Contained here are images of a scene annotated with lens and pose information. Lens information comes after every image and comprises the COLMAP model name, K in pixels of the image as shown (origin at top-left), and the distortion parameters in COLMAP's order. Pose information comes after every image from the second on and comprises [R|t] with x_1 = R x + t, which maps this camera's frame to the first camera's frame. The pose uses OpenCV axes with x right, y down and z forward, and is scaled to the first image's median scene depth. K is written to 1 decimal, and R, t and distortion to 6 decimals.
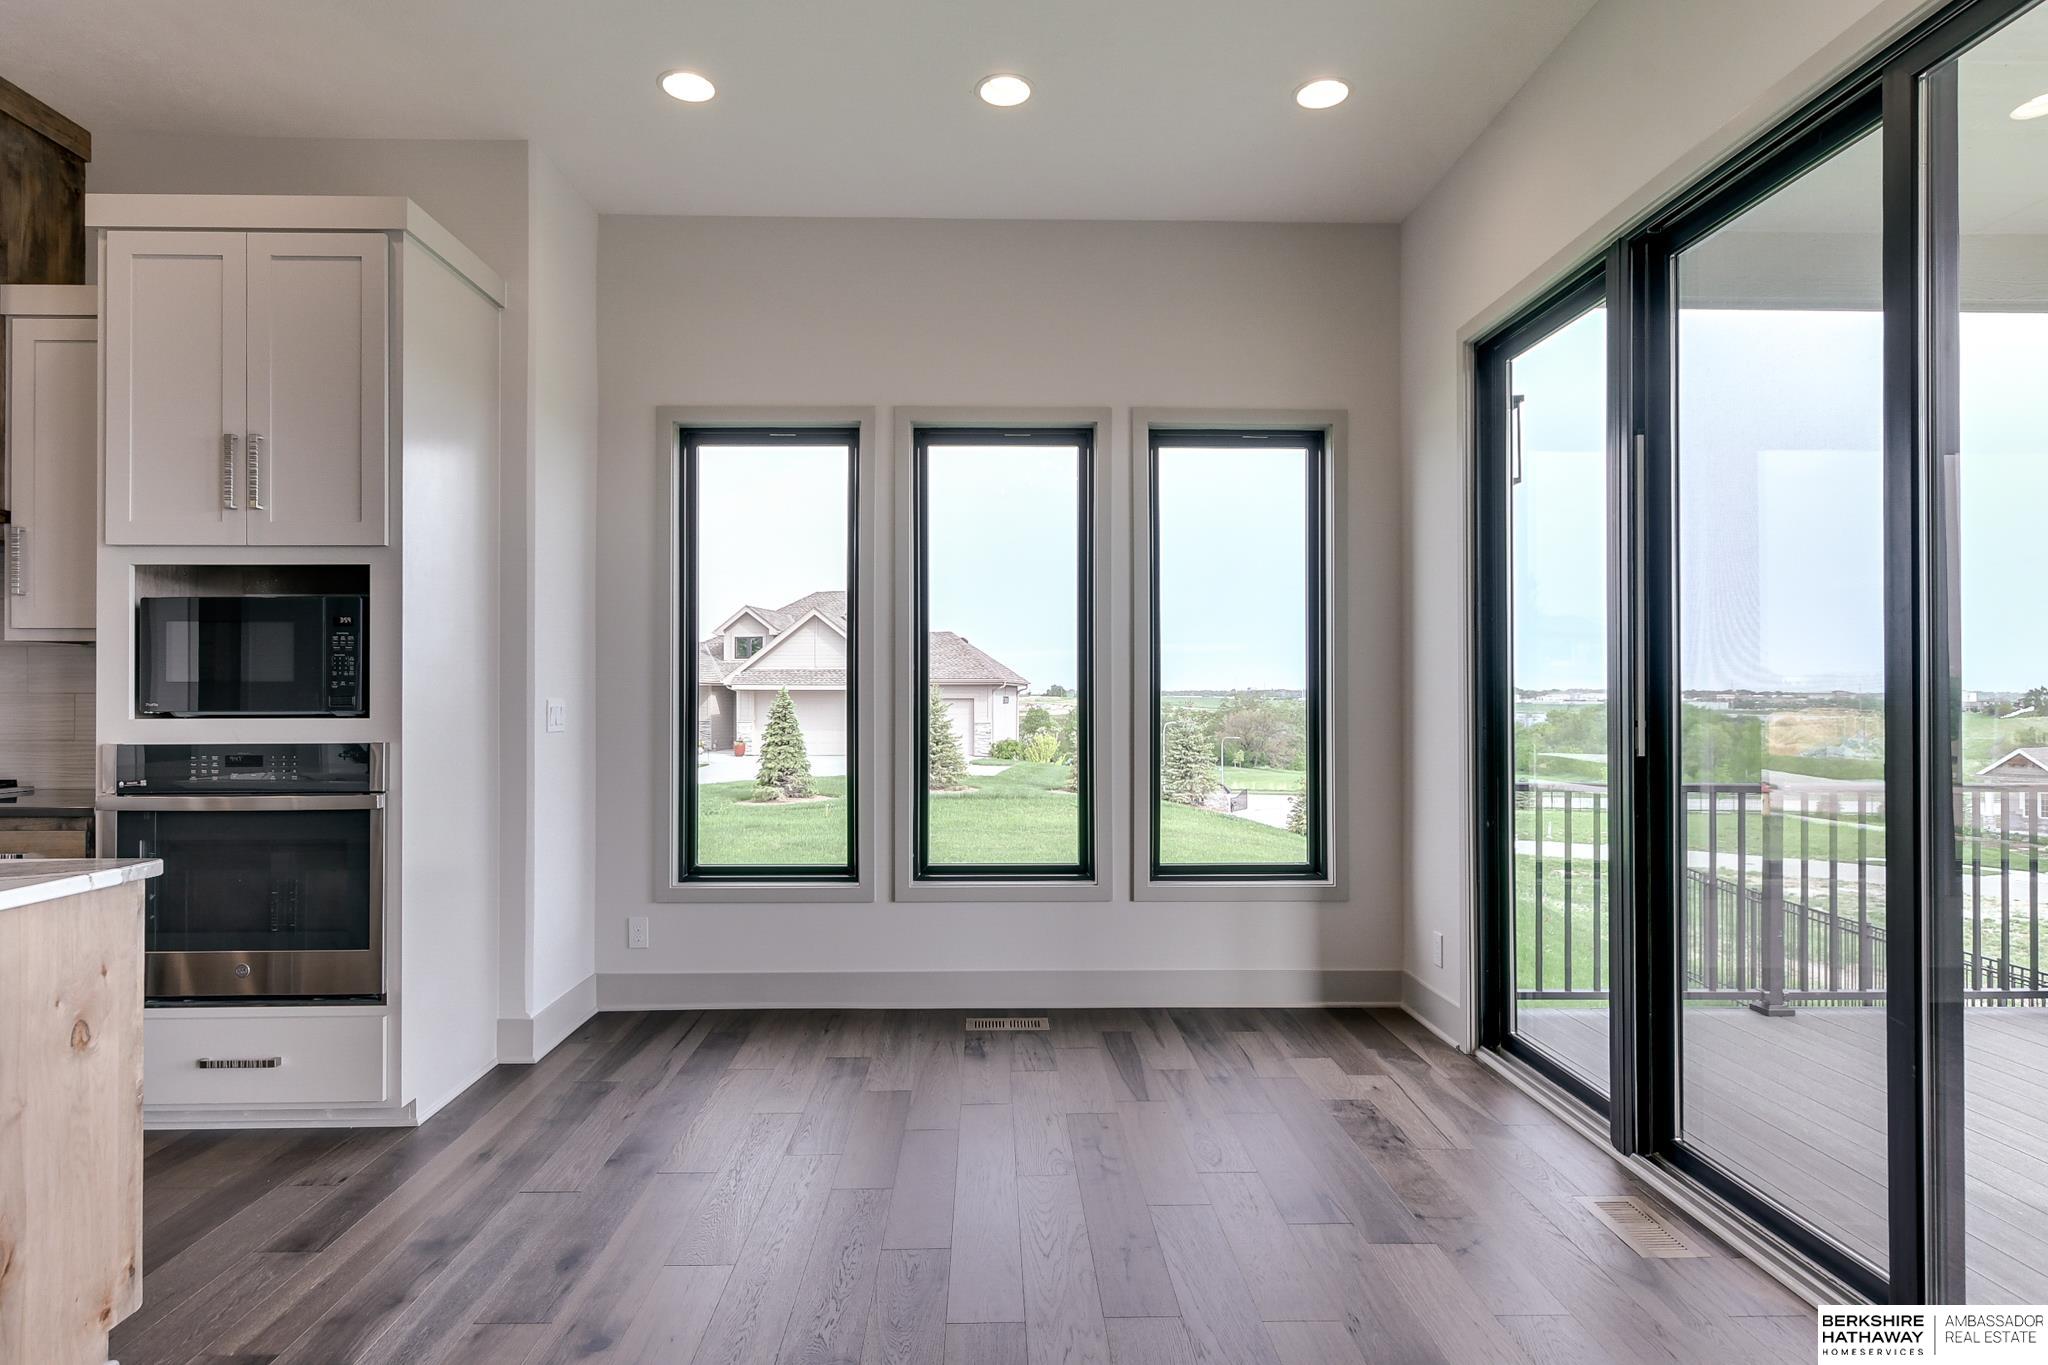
lens RADIAL K [[1179.6, 0, 1028.7], [0, 1179.6, 686.1], [0, 0, 1]] dist [-0.005244, 0.008389]
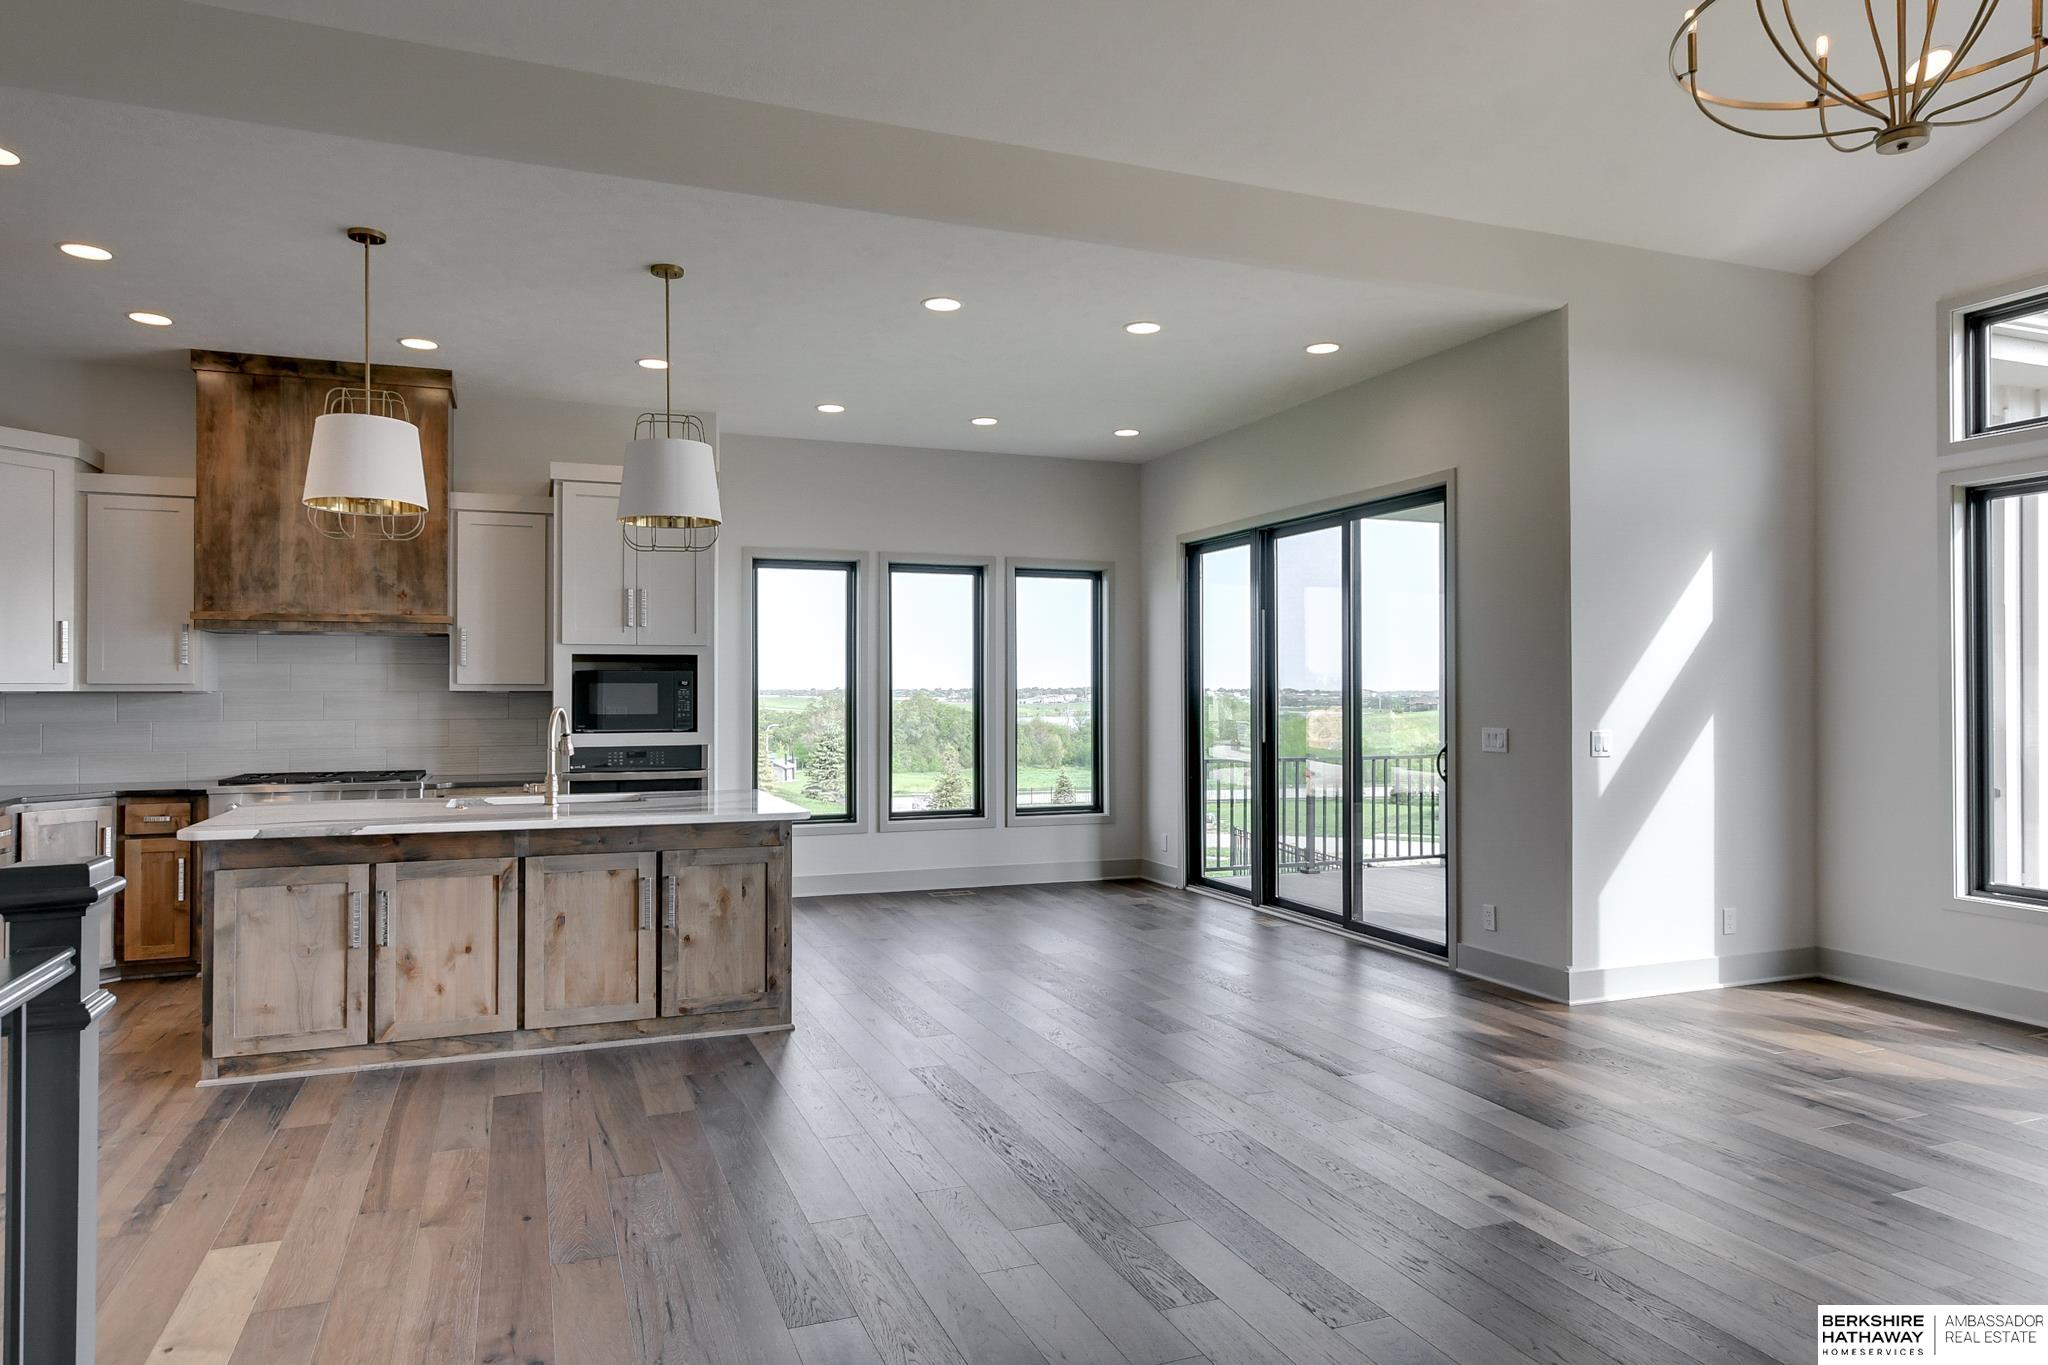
lens RADIAL K [[1268.5, 0, 1025.2], [0, 1268.5, 679.4], [0, 0, 1]] dist [0.000395, 0.018755]
pose [[0.942672, 0.002418, 0.333713, -0.577655], [-0.001079, 0.999991, -0.004197, -0.040822], [-0.333720, 0.003596, 0.942665, -0.922489]]
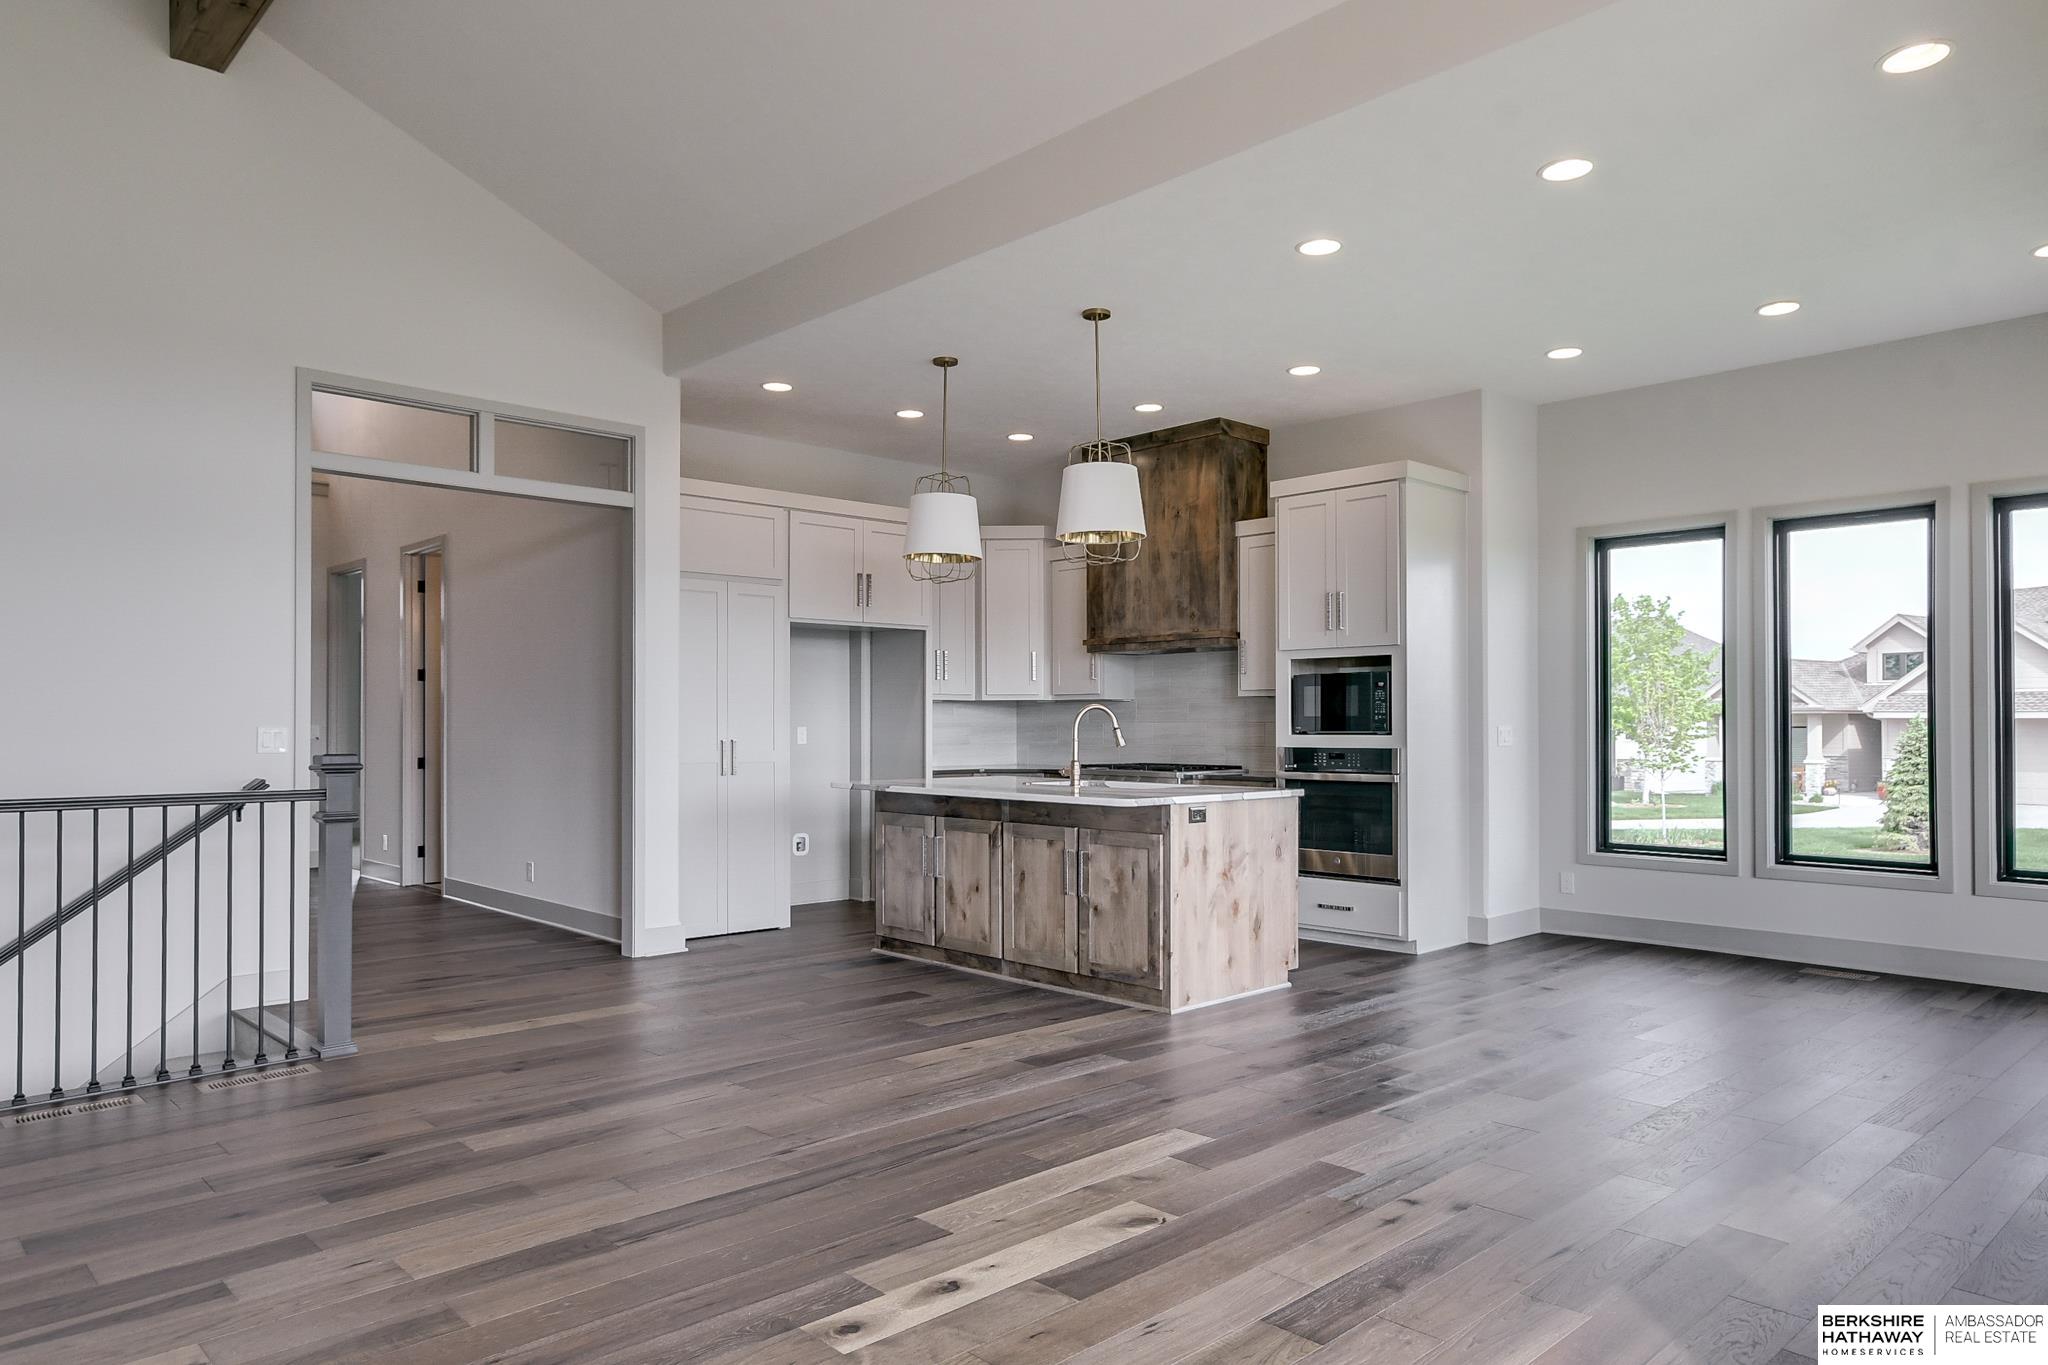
lens RADIAL K [[1357.6, 0, 1001.5], [0, 1357.6, 703.9], [0, 0, 1]] dist [0.000352, 0.029852]
pose [[0.660206, -0.011096, -0.751003, 0.518761], [0.005092, 0.999934, -0.010297, -0.003111], [0.751067, 0.002974, 0.660219, -0.712012]]
